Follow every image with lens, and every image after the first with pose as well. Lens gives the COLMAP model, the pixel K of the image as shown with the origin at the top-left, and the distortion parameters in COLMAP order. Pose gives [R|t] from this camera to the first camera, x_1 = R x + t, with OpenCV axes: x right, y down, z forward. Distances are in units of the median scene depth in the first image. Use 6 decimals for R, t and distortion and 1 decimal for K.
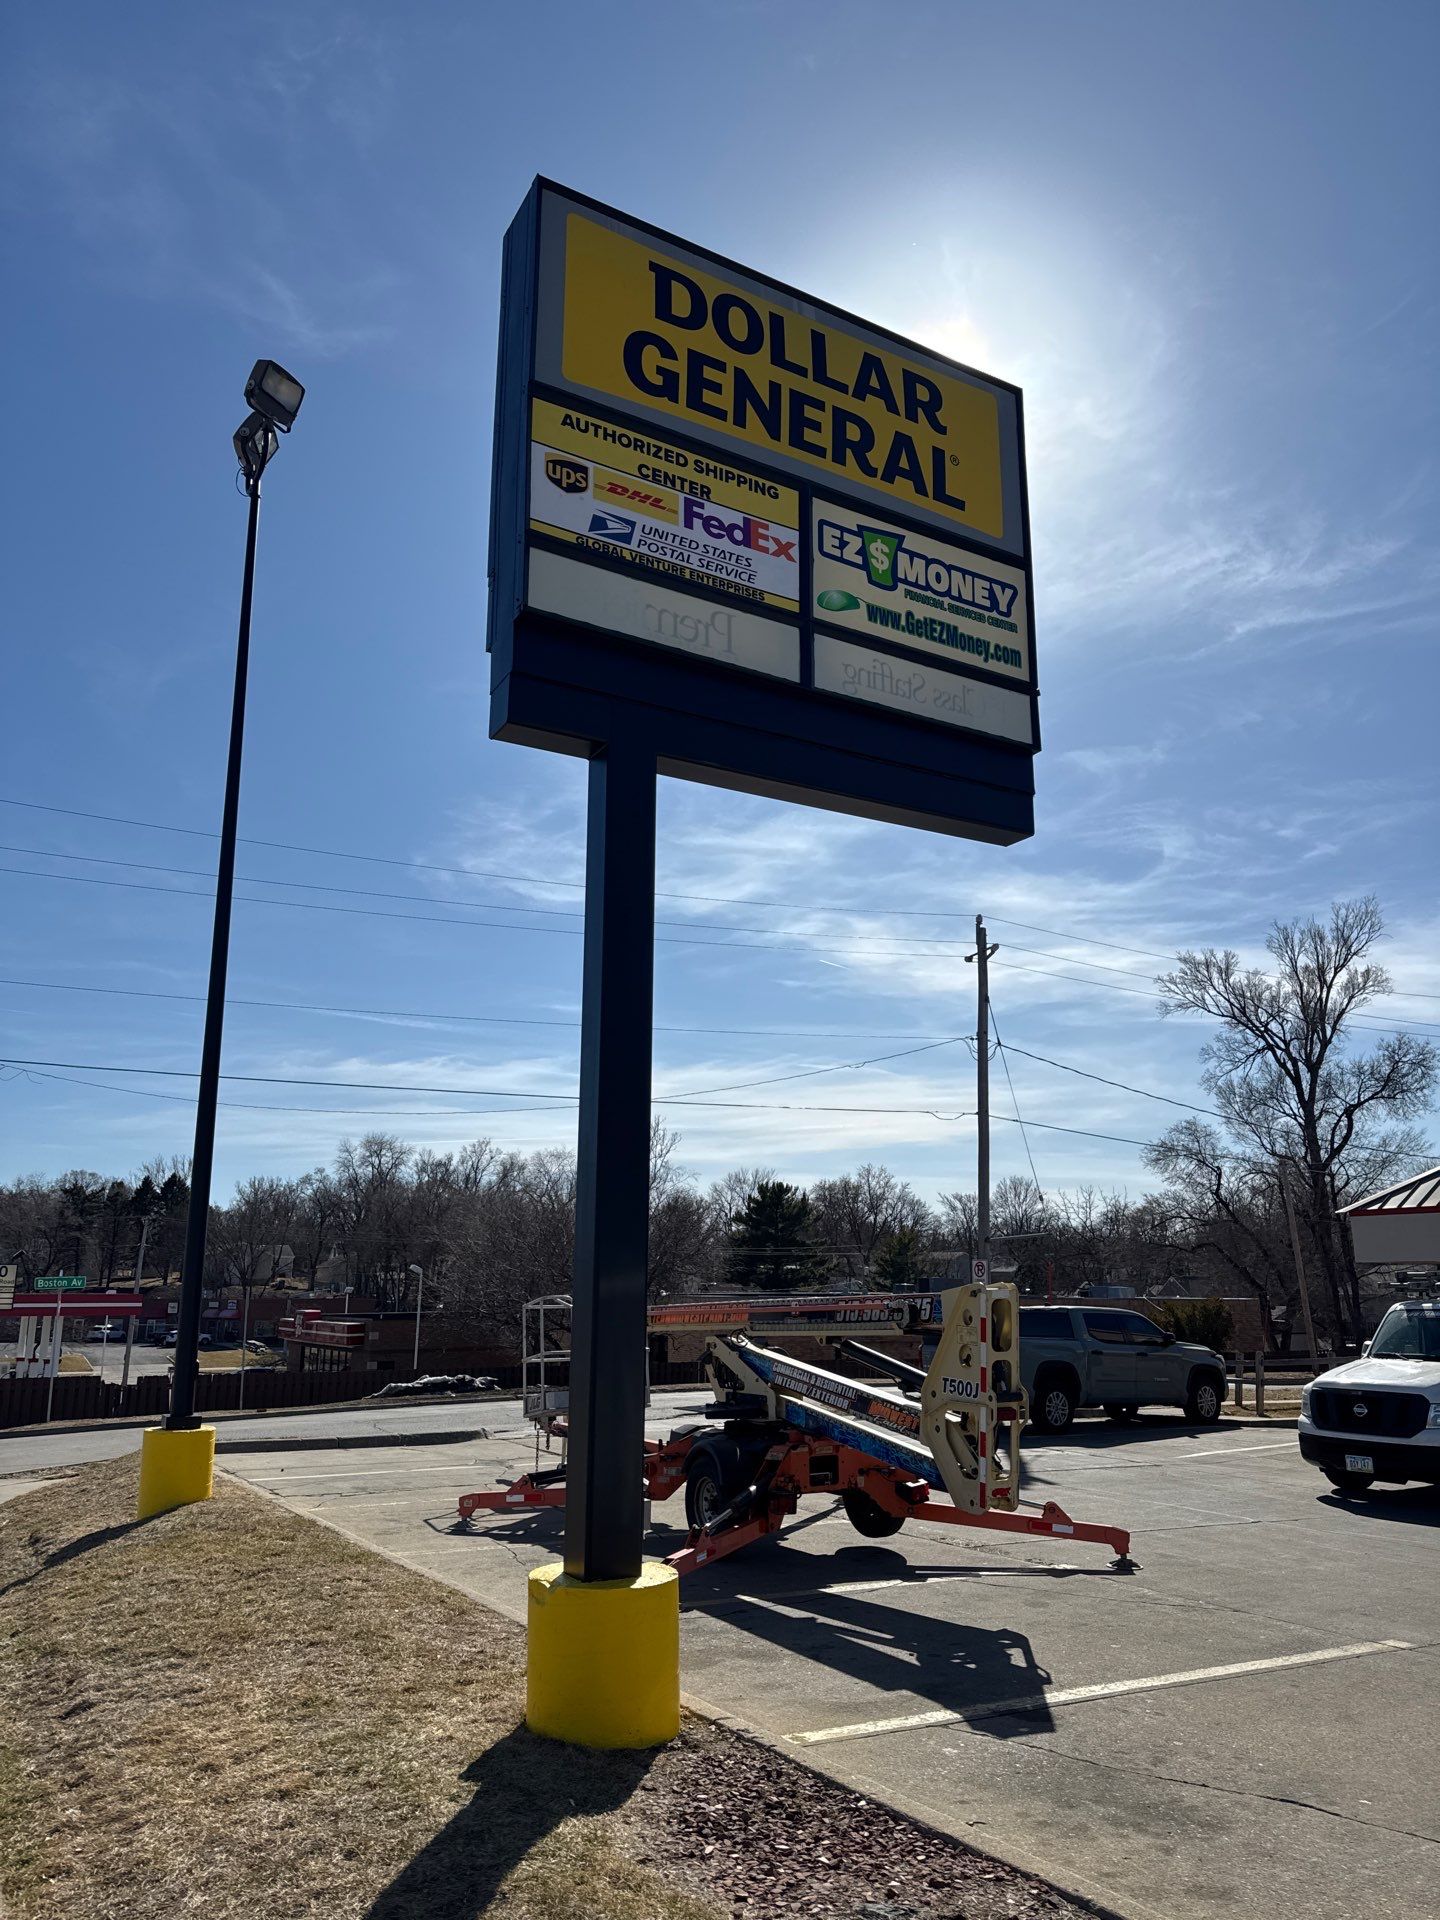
lens RADIAL K [[1319.6, 0, 729.2], [0, 1319.6, 963.7], [0, 0, 1]] dist [0.177678, -0.336100]
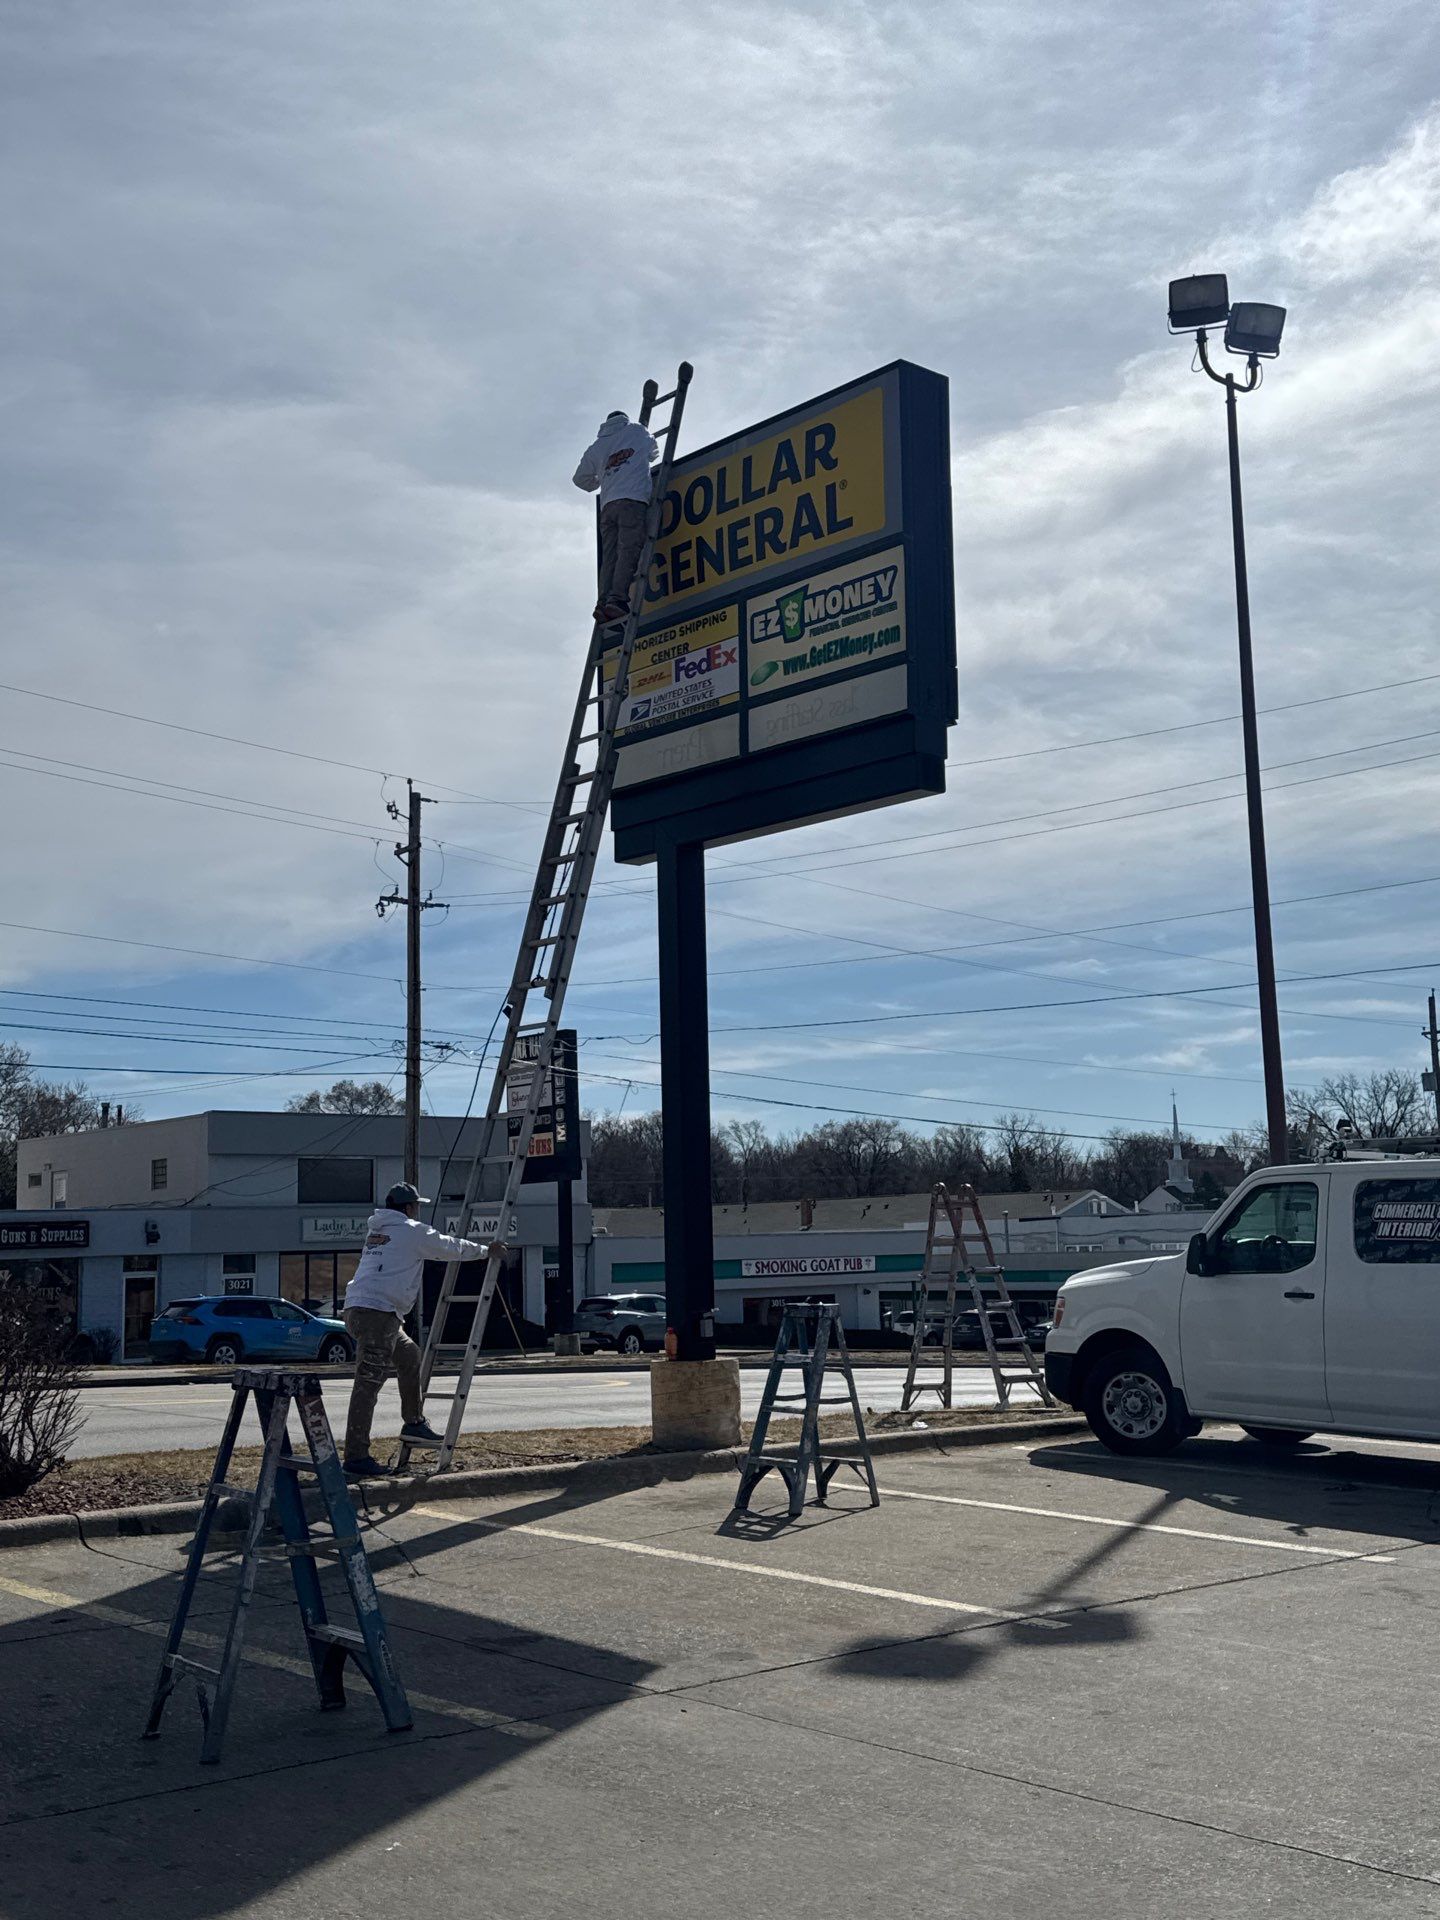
lens RADIAL K [[2057.7, 0, 722.1], [0, 2057.7, 930.9], [0, 0, 1]] dist [0.113894, -0.001610]
pose [[0.212420, -0.157404, -0.964418, 1.900788], [0.256649, 0.961280, -0.100363, 0.155160], [0.942873, -0.226197, 0.244593, 0.399279]]
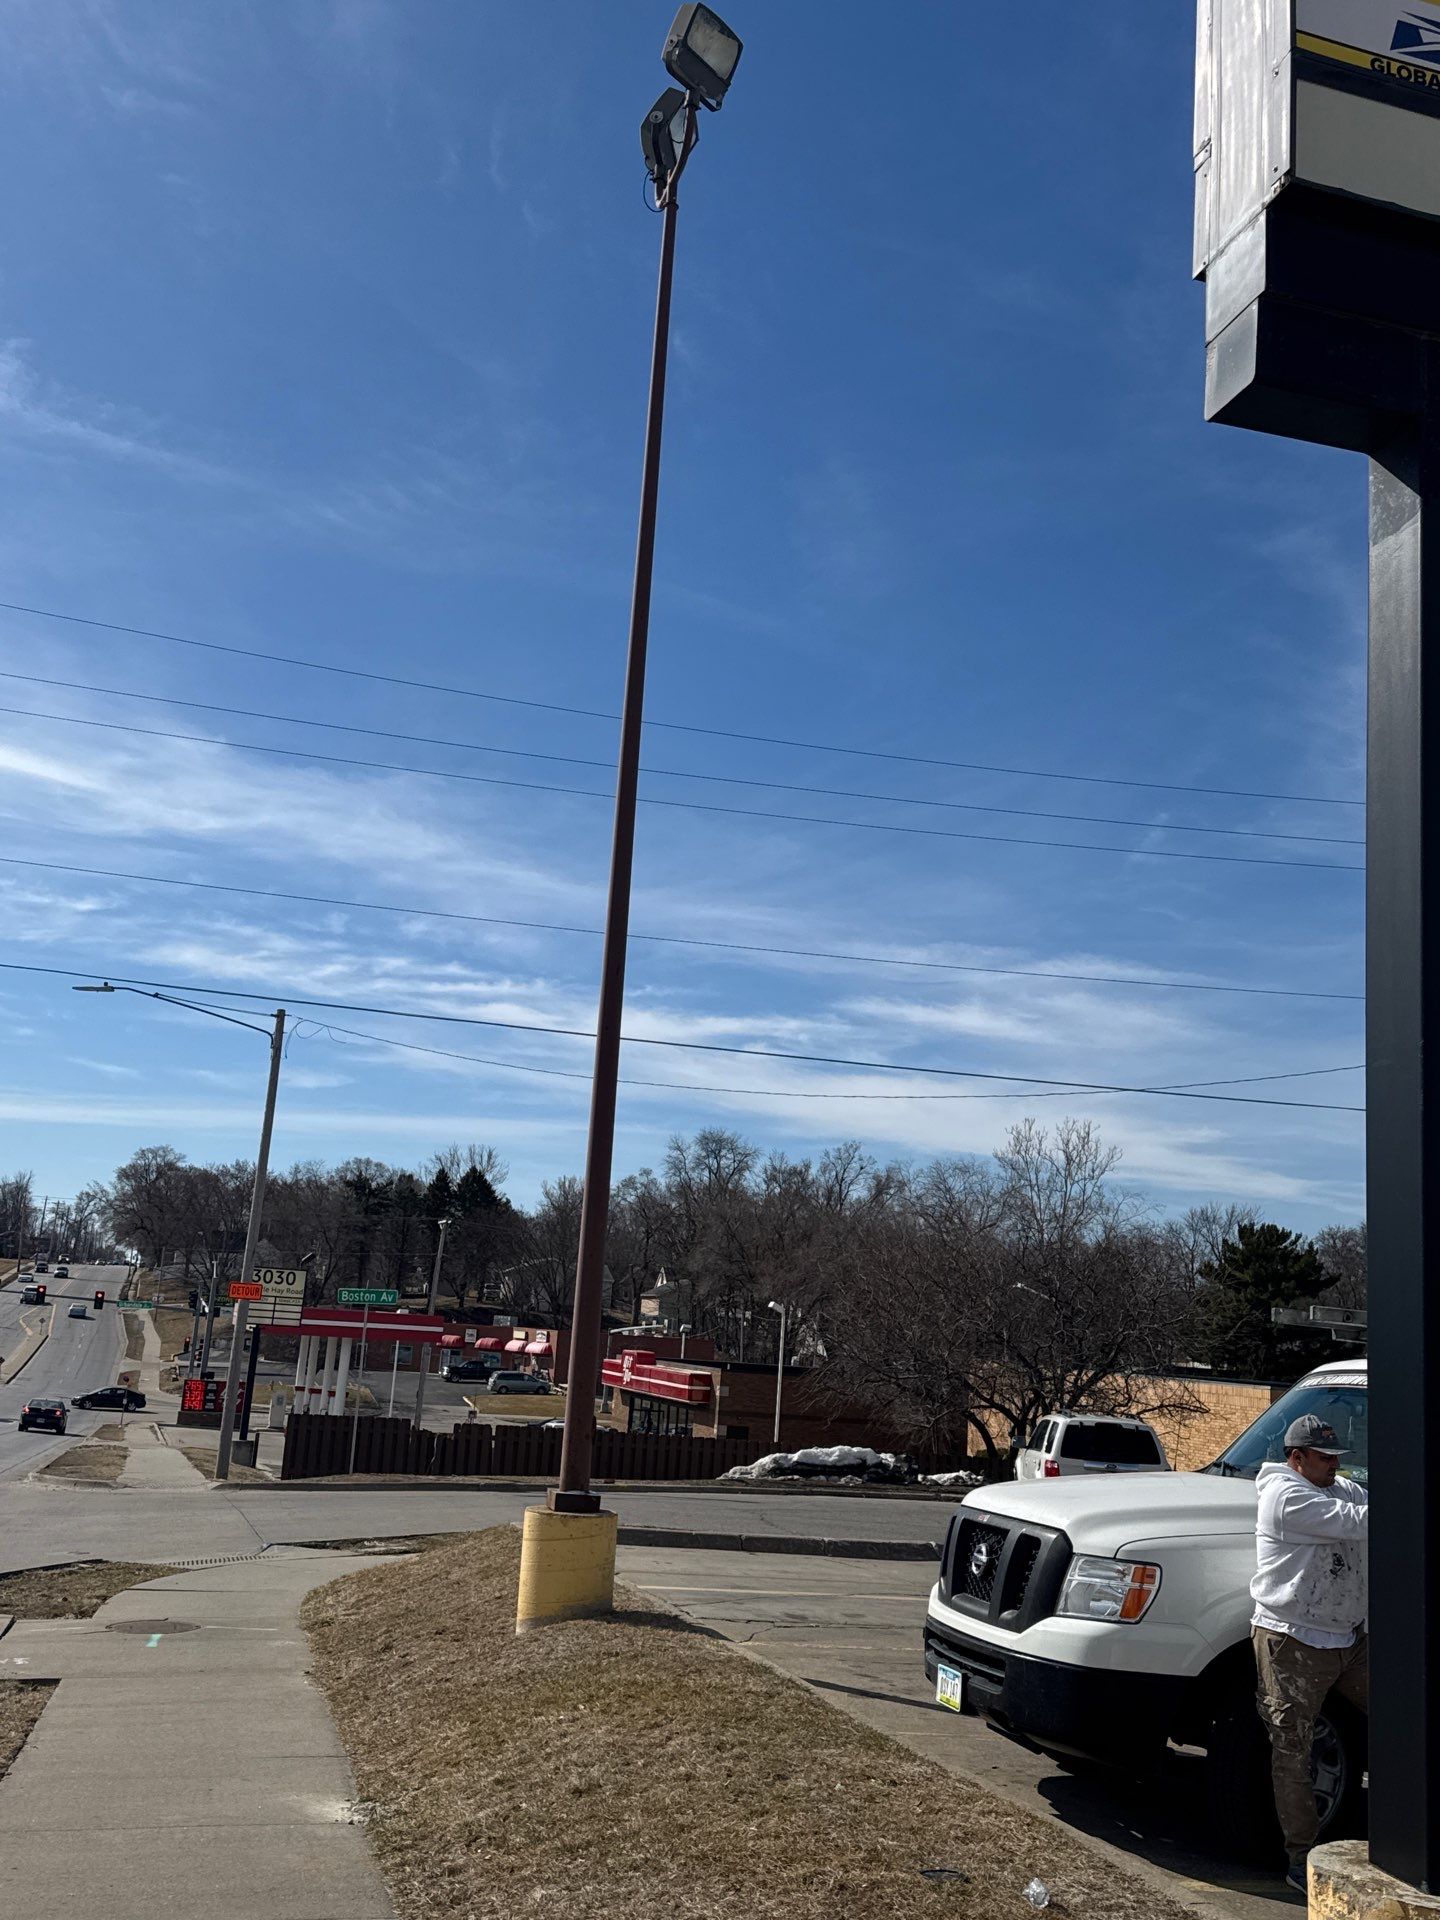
lens RADIAL K [[1792.8, 0, 721.2], [0, 1792.8, 932.3], [0, 0, 1]] dist [0.116541, -0.192833]
pose [[0.968240, 0.011366, -0.249763, -0.158212], [-0.008306, 0.999877, 0.013301, 0.038371], [0.249883, -0.010804, 0.968216, 0.153010]]
